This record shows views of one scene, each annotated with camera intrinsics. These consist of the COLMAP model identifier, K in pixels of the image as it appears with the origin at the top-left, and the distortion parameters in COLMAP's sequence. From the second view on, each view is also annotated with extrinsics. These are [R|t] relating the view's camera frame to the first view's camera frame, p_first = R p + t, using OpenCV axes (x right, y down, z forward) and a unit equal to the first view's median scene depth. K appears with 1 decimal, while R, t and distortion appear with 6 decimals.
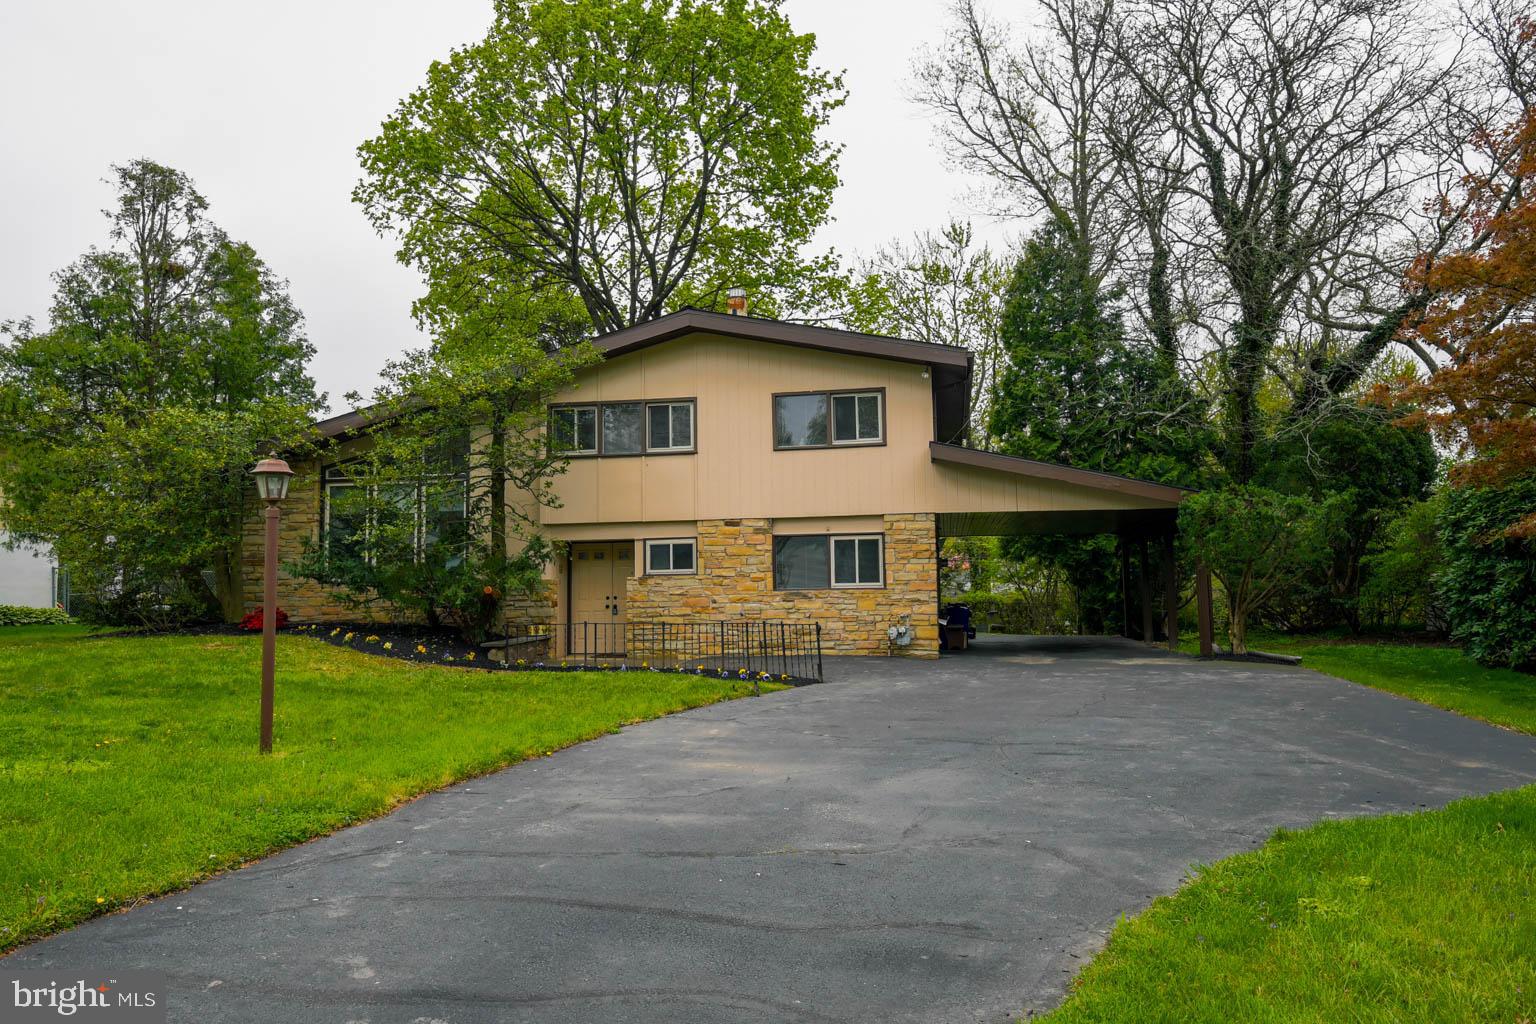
lens RADIAL K [[1068.9, 0, 764.0], [0, 1068.9, 516.9], [0, 0, 1]] dist [0.019461, -0.005834]
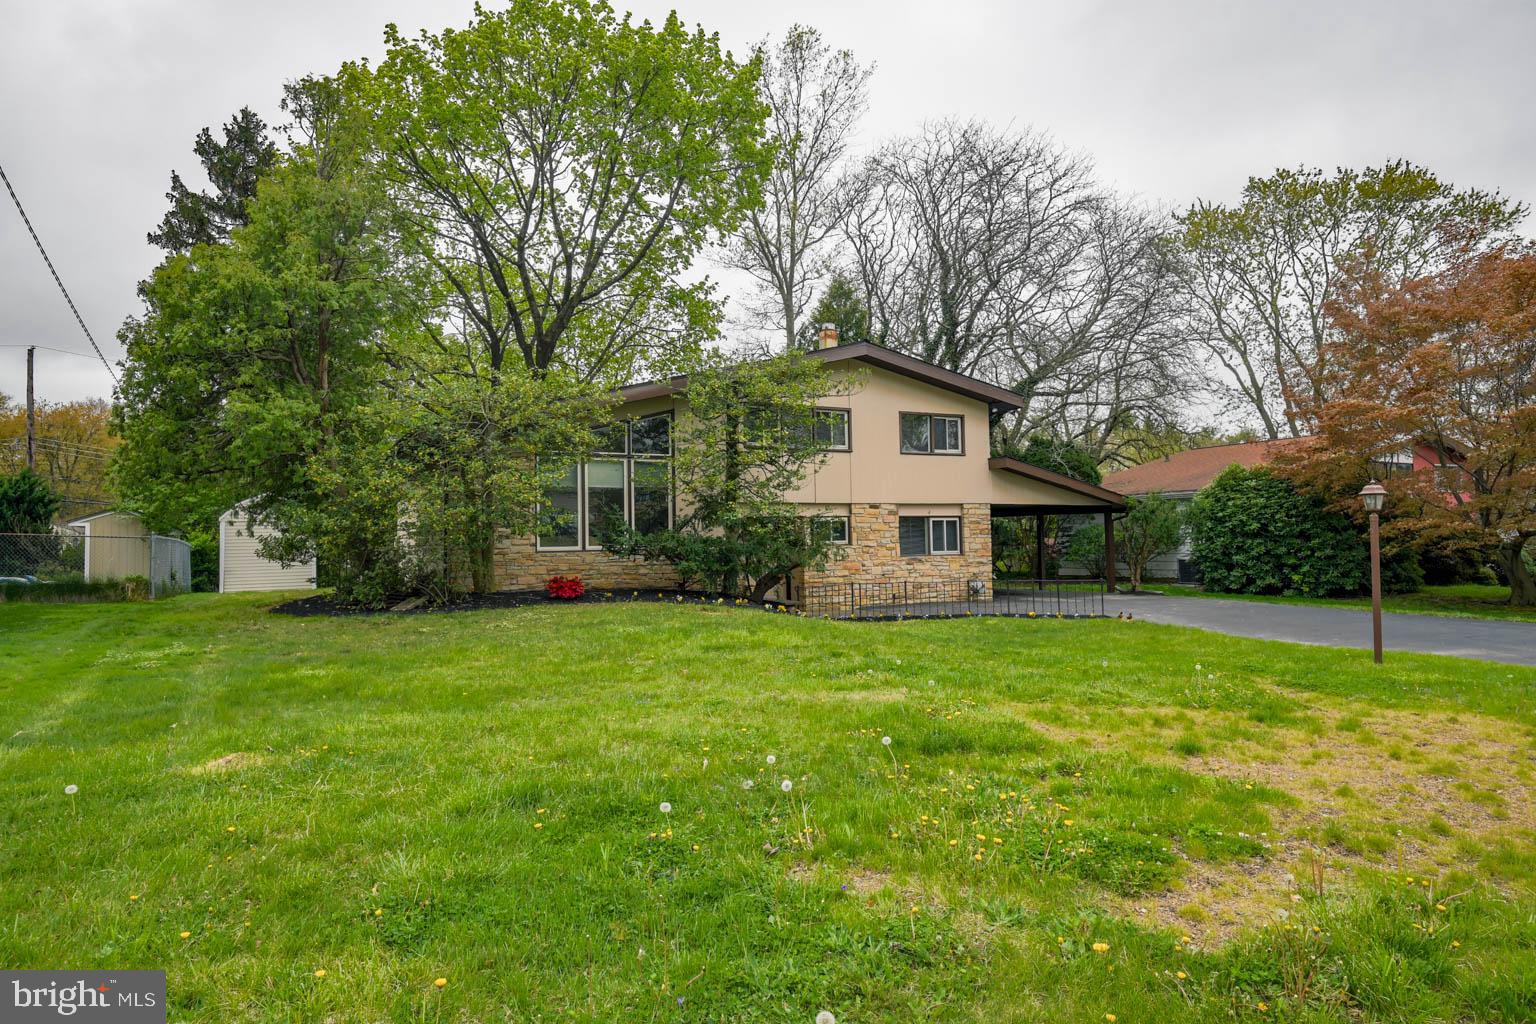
lens RADIAL K [[887.5, 0, 768.7], [0, 887.5, 507.7], [0, 0, 1]] dist [0.014448, 0.000484]
pose [[0.788741, 0.024392, 0.614242, -0.813314], [-0.039766, 0.999144, 0.011385, 0.000407], [-0.613438, -0.033406, 0.789036, 0.209963]]
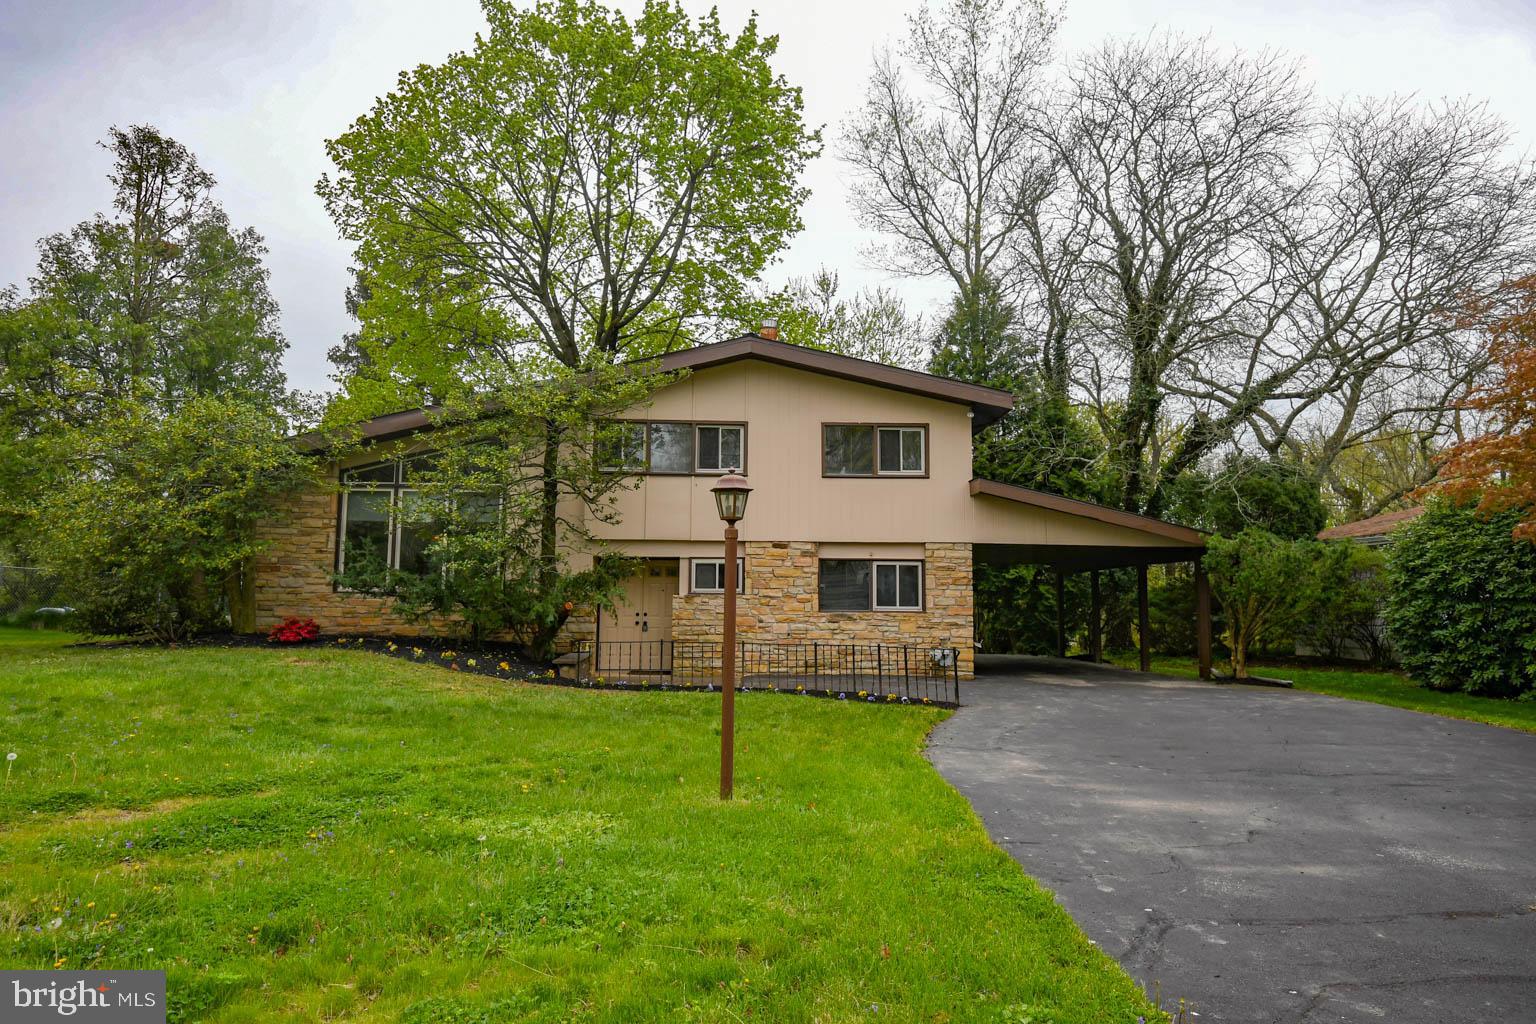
lens RADIAL K [[989.9, 0, 769.1], [0, 989.9, 513.6], [0, 0, 1]] dist [0.008302, 0.002333]
pose [[0.976858, 0.043031, 0.209518, -0.242373], [-0.038546, 0.998933, -0.025445, -0.000054], [-0.210389, 0.016780, 0.977474, 0.067076]]
